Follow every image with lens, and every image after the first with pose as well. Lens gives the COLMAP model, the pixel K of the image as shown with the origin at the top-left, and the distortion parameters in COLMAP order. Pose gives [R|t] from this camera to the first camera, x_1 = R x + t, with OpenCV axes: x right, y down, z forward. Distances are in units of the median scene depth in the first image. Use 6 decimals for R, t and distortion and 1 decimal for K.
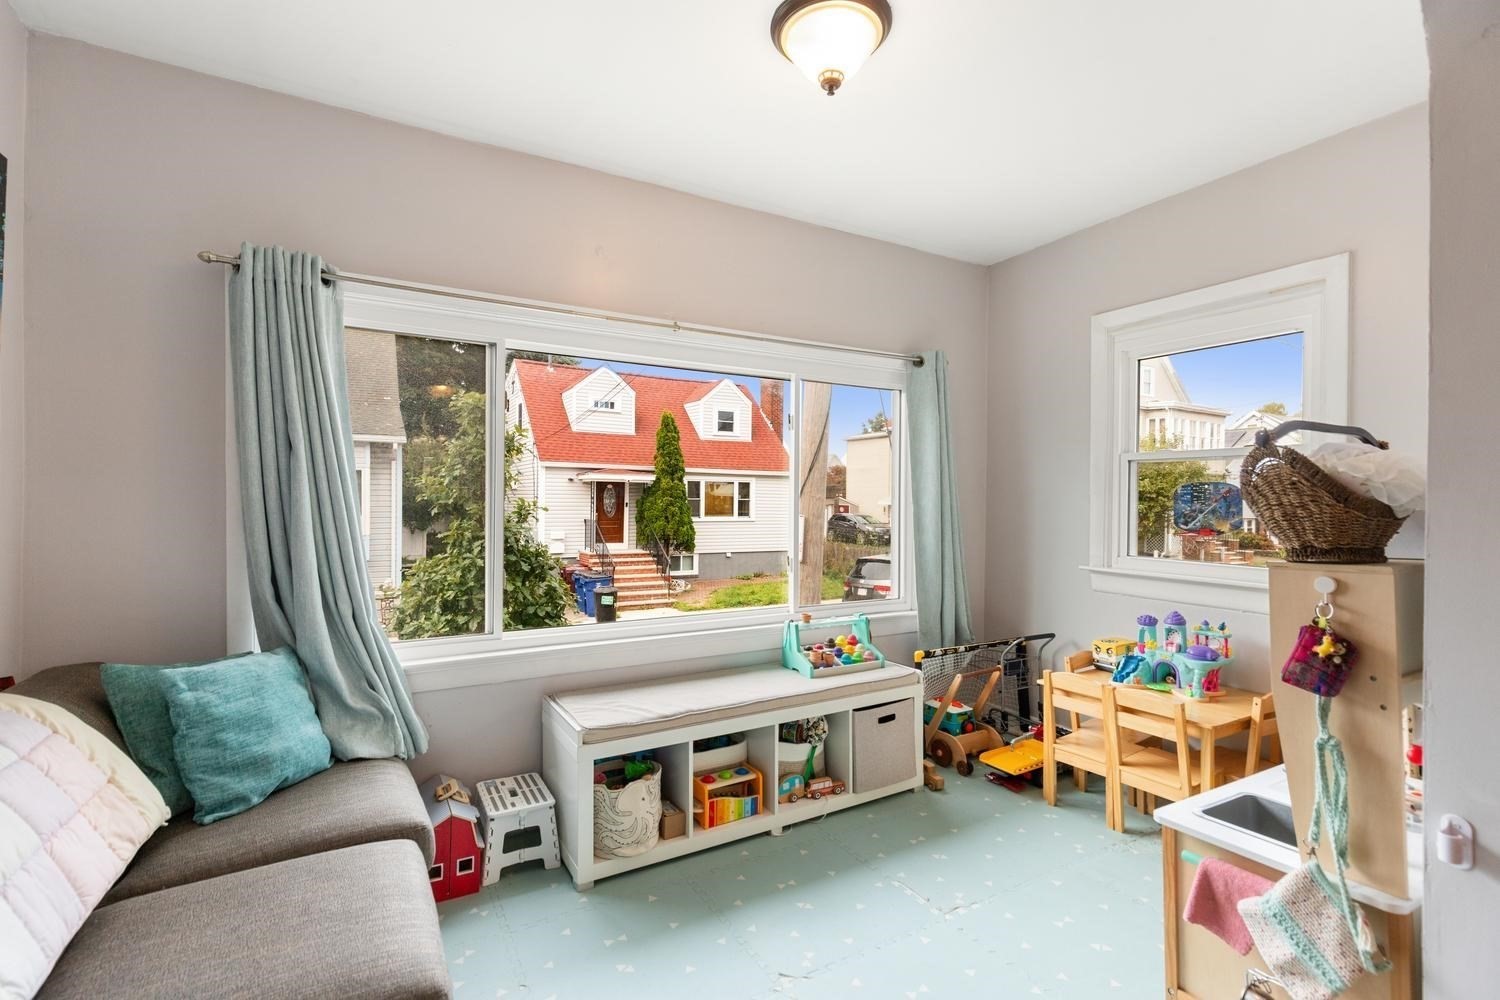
lens RADIAL K [[678.4, 0, 757.5], [0, 678.4, 504.3], [0, 0, 1]] dist [0.004700, 0.000090]
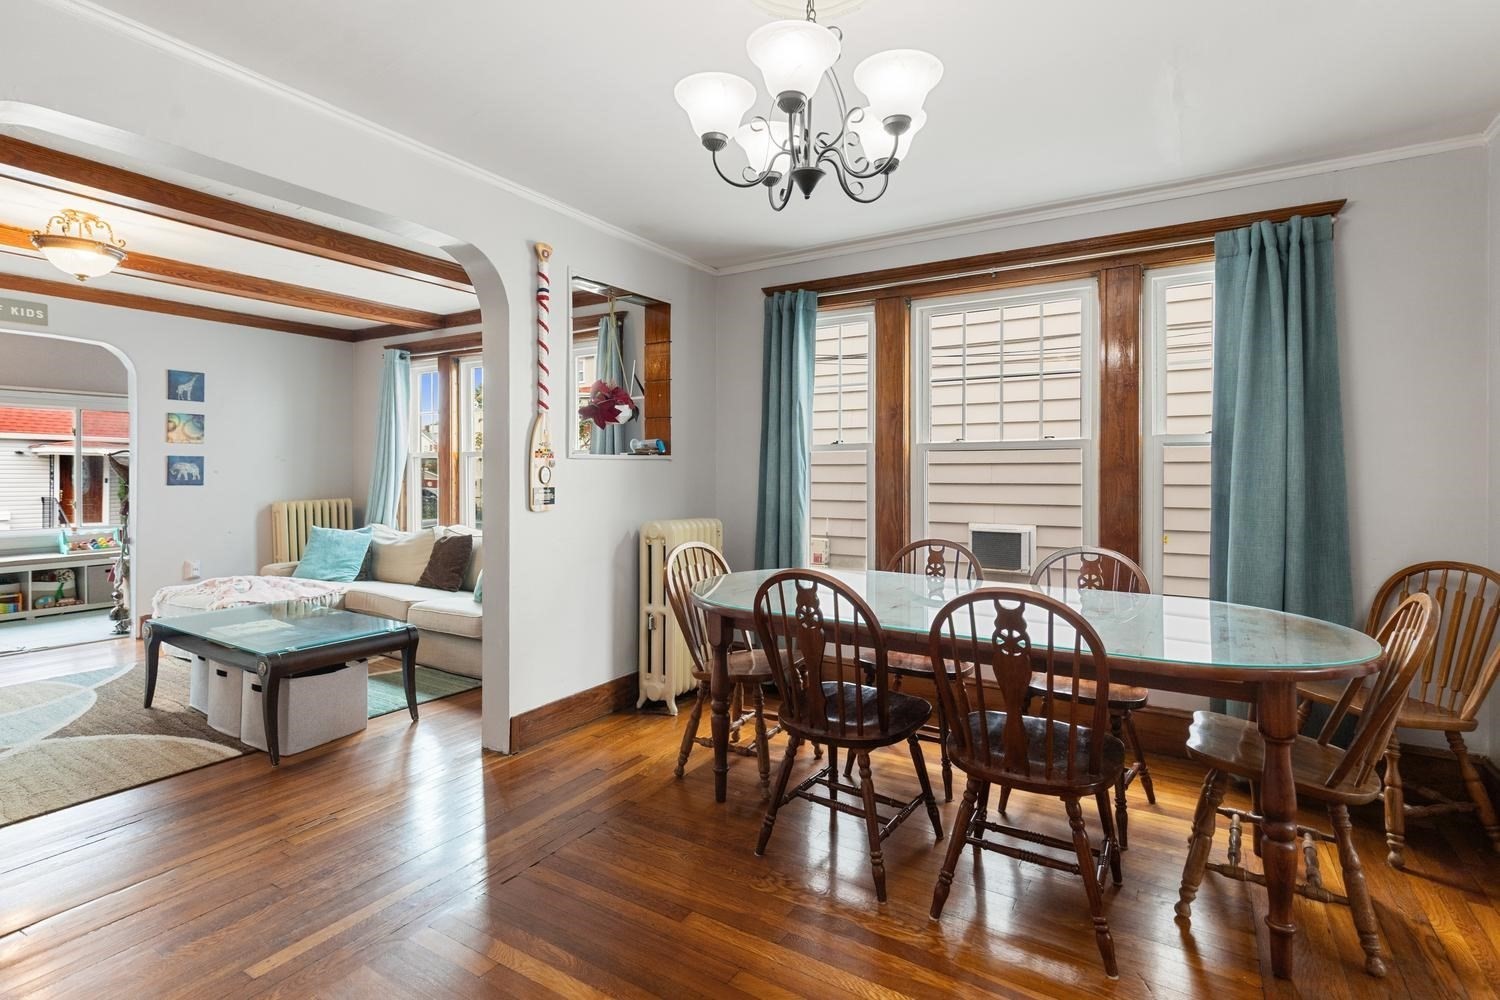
lens RADIAL K [[706.0, 0, 761.4], [0, 706.0, 474.9], [0, 0, 1]] dist [-0.000031, 0.000106]
pose [[0.874154, -0.006424, 0.485606, 0.956206], [0.009442, 0.999948, -0.003767, 0.038136], [-0.485557, 0.007878, 0.874170, -2.094065]]
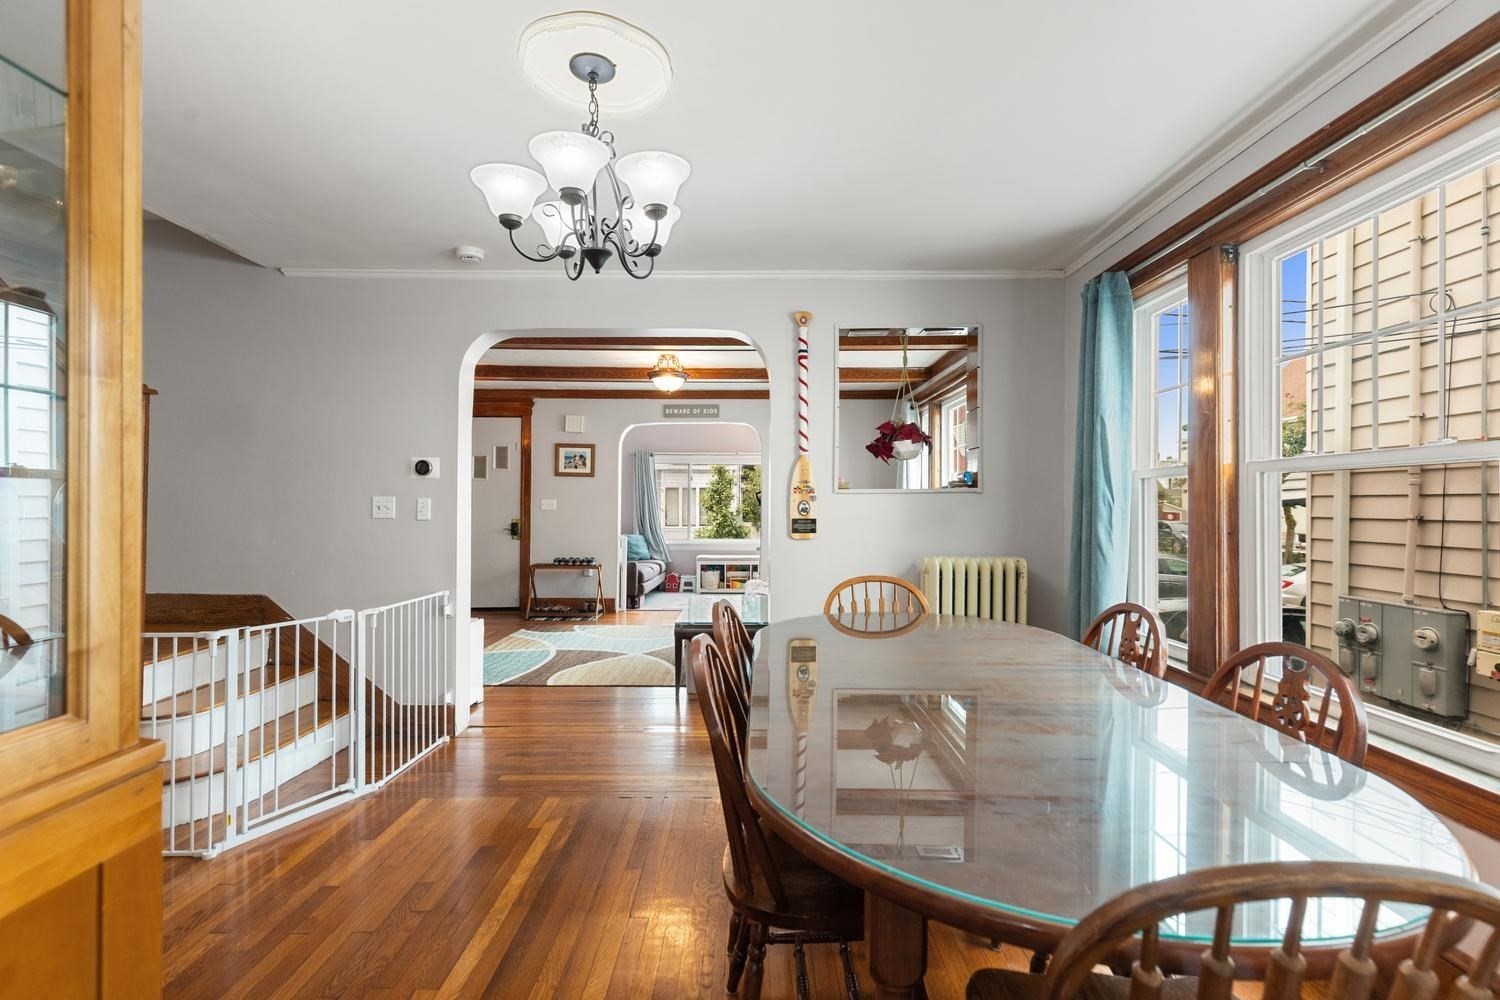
lens RADIAL K [[678.4, 0, 744.0], [0, 678.4, 499.4], [0, 0, 1]] dist [0.004700, 0.000090]
pose [[0.867923, -0.006065, -0.496661, 1.728738], [-0.003526, 0.999825, -0.018373, 0.038459], [0.496686, 0.017697, 0.867750, -2.101787]]
